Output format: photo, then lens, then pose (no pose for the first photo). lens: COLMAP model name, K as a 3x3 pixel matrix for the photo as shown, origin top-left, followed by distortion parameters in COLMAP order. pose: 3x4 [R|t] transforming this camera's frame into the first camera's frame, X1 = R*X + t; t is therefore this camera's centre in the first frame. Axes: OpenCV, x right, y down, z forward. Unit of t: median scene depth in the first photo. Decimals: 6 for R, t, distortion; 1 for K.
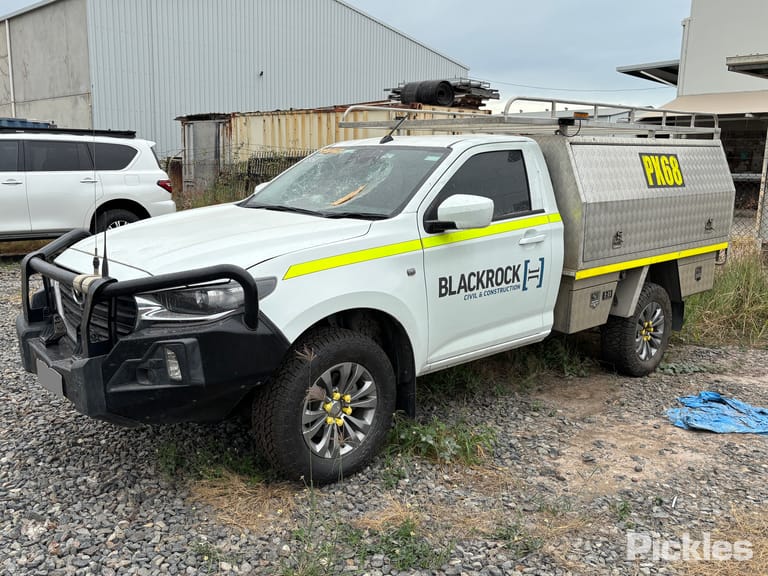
lens RADIAL K [[682.0, 0, 382.9], [0, 682.0, 289.1], [0, 0, 1]] dist [0.017132, 0.004066]
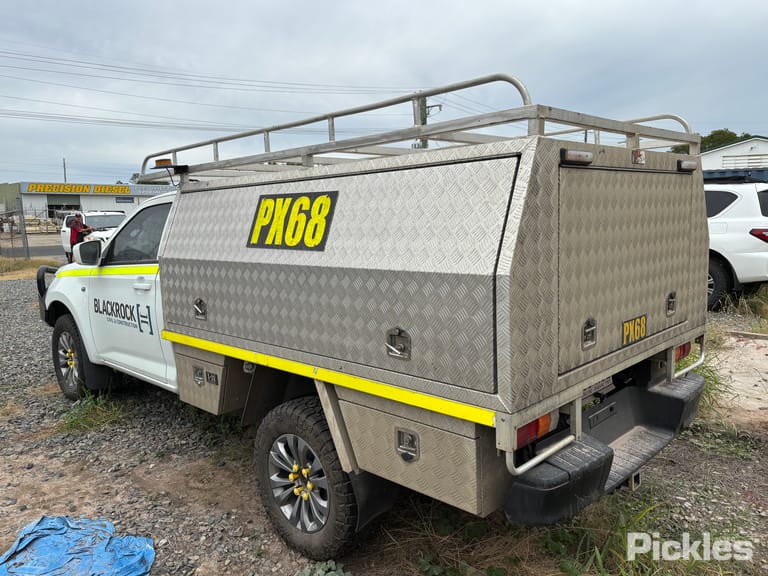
lens RADIAL K [[609.1, 0, 383.0], [0, 609.1, 287.5], [0, 0, 1]] dist [-0.012950, -0.003380]
pose [[0.064440, 0.111074, -0.991721, 1.243951], [-0.164177, 0.981425, 0.099253, -0.237725], [0.984324, 0.156422, 0.081478, 1.361944]]
